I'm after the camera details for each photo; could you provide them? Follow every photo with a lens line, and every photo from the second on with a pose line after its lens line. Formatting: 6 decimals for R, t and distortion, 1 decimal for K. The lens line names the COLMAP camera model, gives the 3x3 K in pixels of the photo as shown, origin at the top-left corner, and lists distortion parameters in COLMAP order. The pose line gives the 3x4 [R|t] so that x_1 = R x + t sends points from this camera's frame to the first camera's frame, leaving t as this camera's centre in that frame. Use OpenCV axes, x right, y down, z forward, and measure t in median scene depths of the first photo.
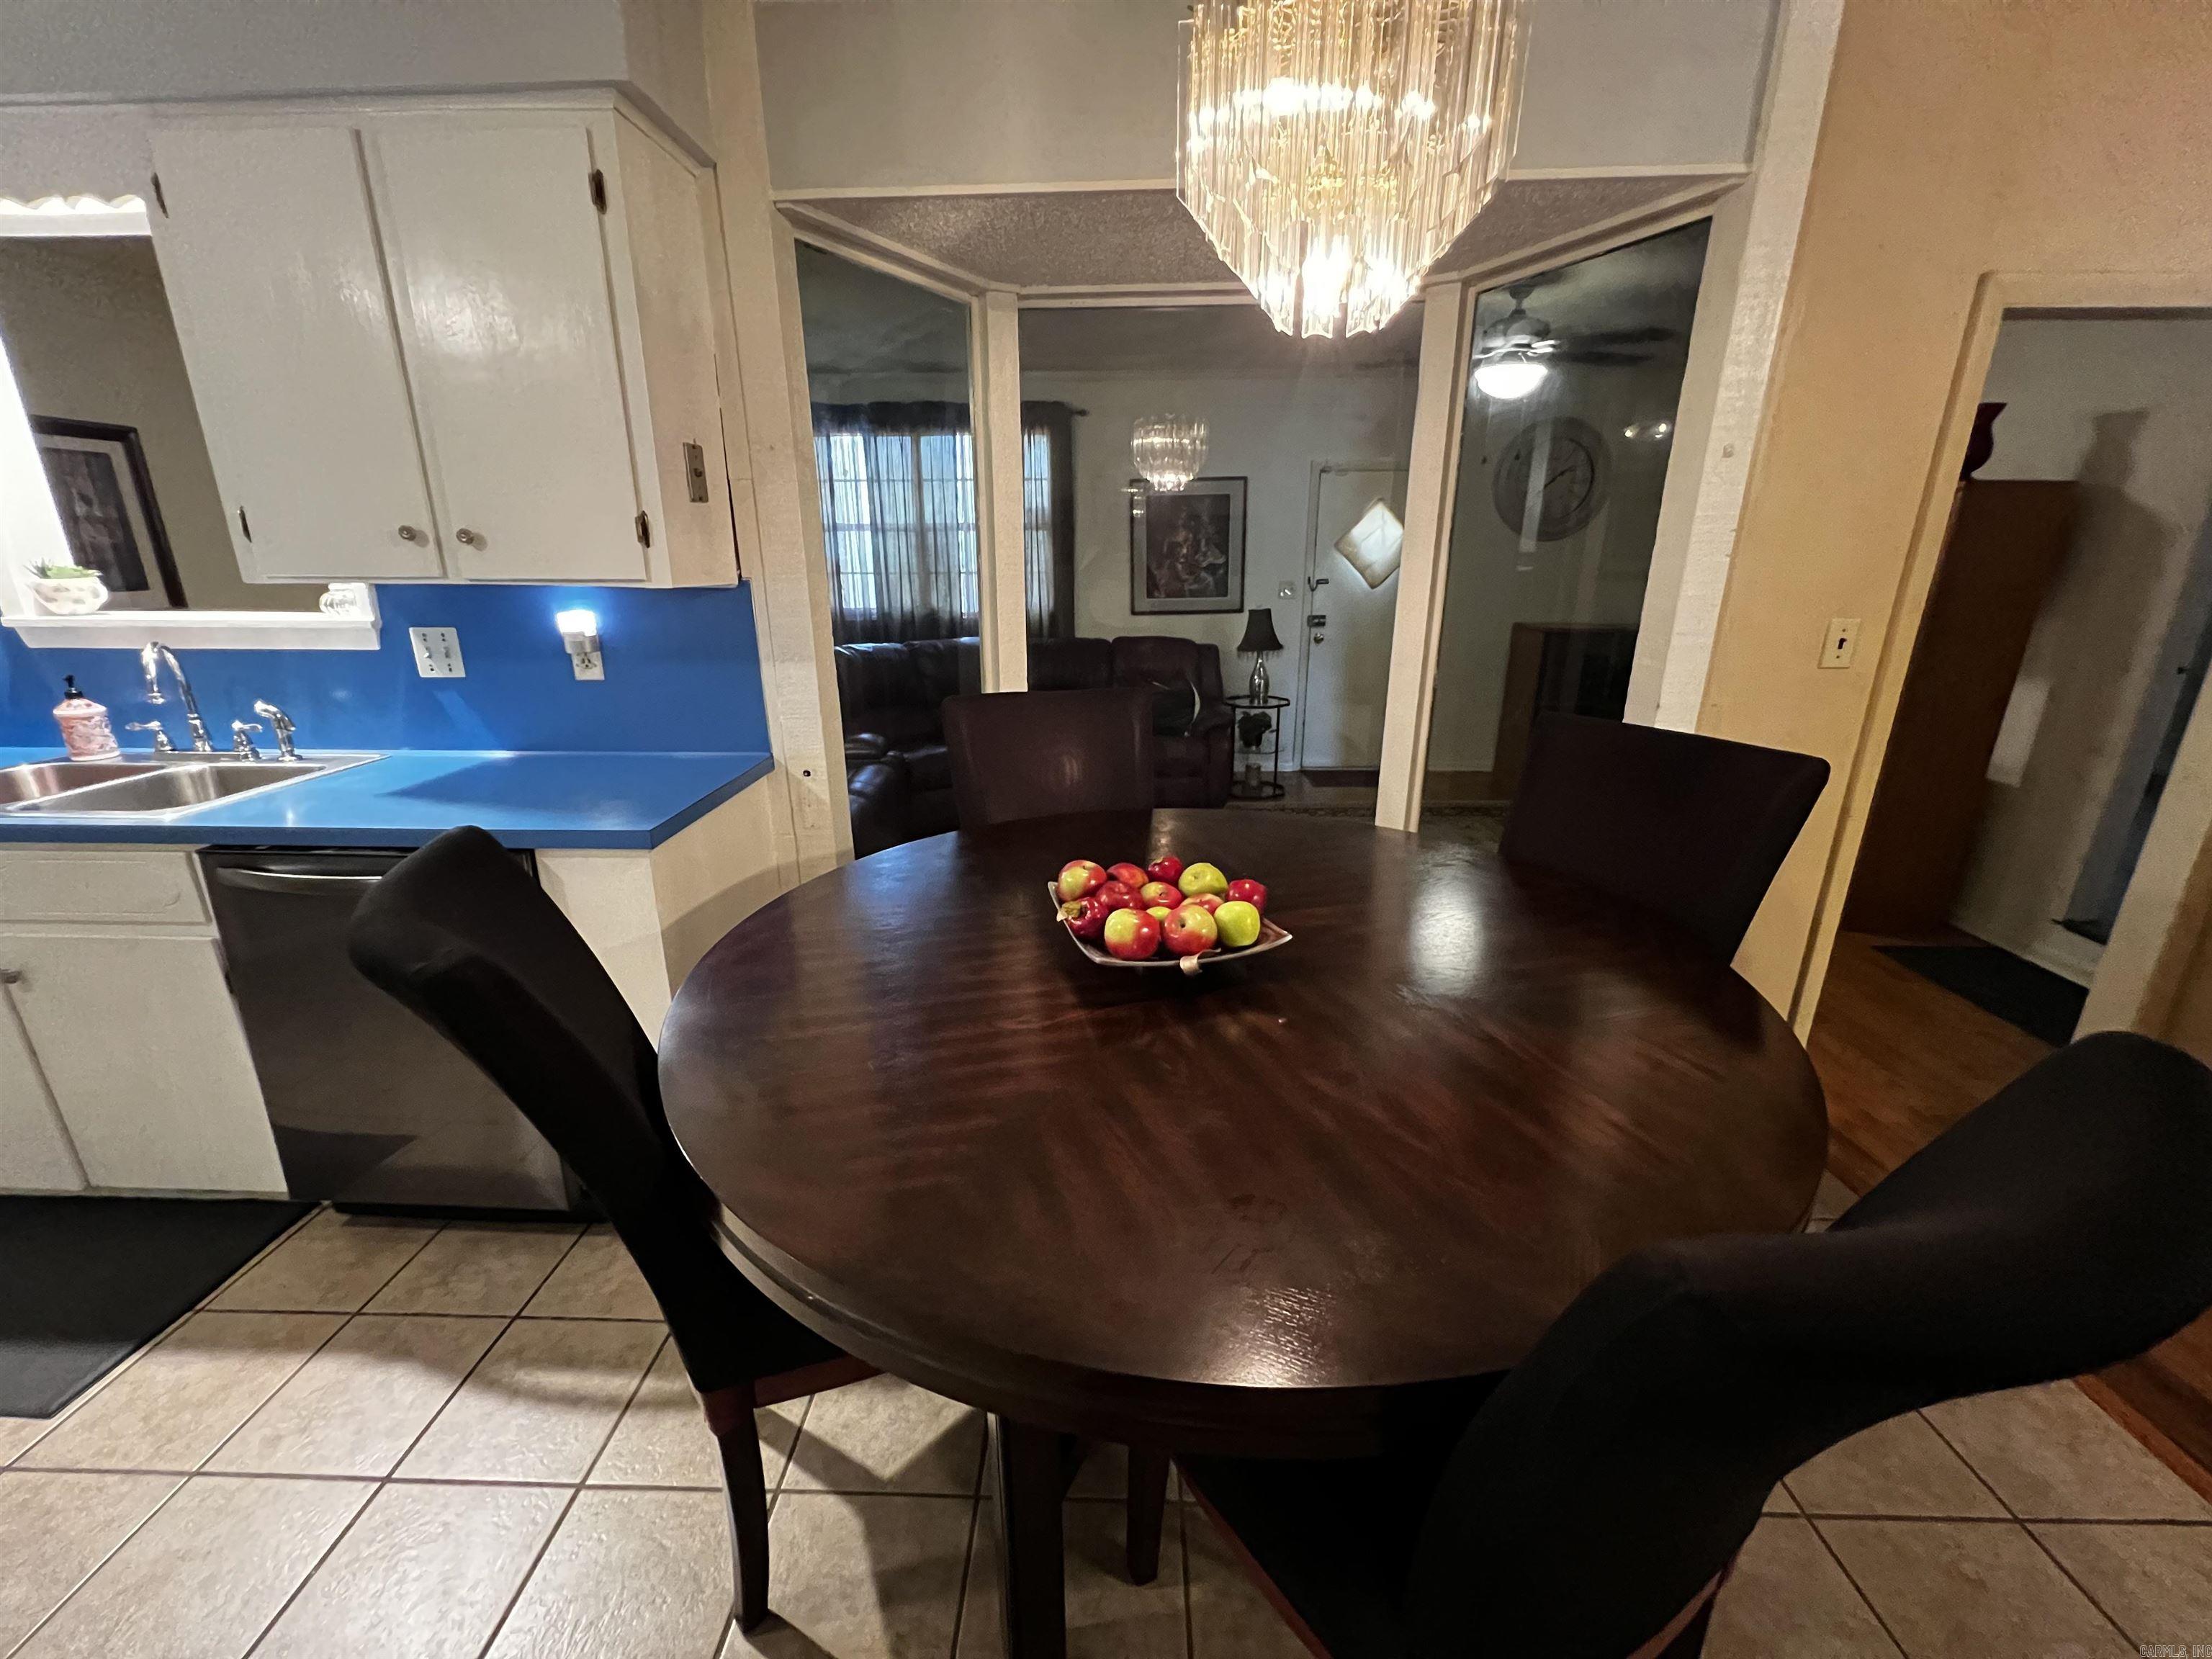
lens RADIAL K [[887.9, 0, 1098.7], [0, 887.9, 822.1], [0, 0, 1]] dist [-0.002548, 0.000878]
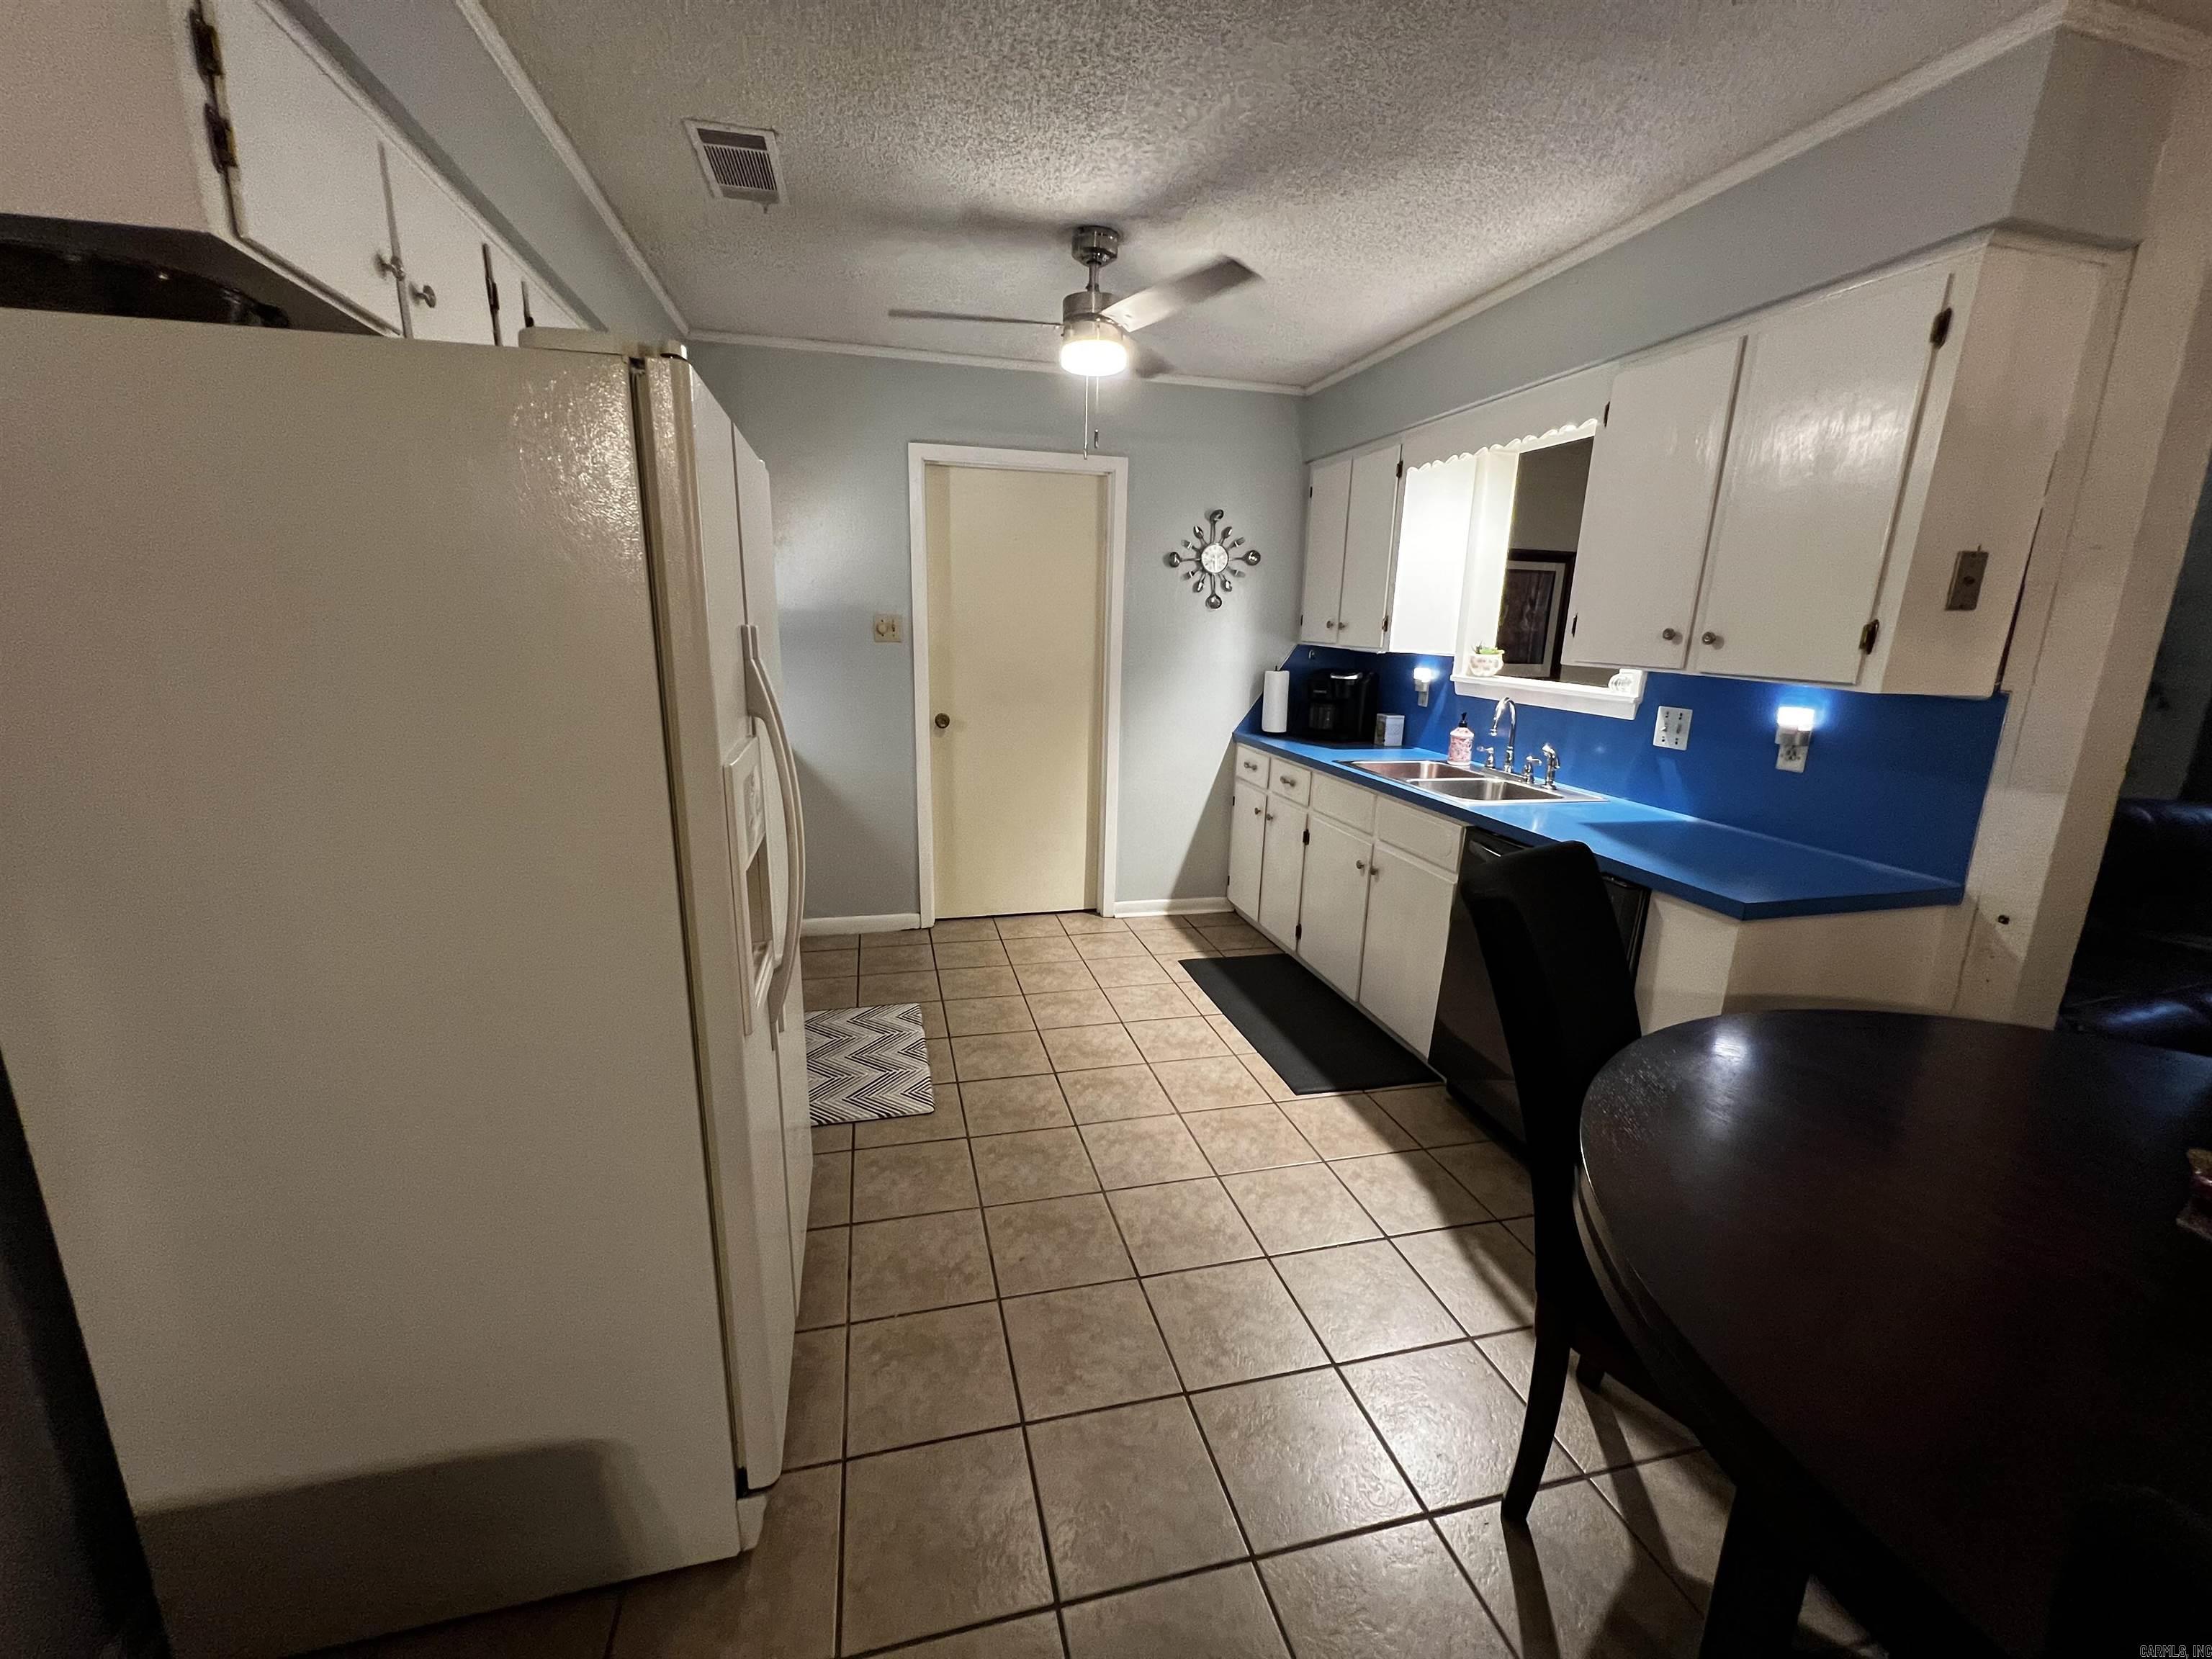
lens RADIAL K [[887.9, 0, 1095.9], [0, 887.9, 819.7], [0, 0, 1]] dist [-0.002548, 0.000878]
pose [[0.271099, 0.222107, -0.936576, 0.213389], [-0.311663, 0.940852, 0.132908, 0.012847], [0.910698, 0.255865, 0.324286, -0.086551]]
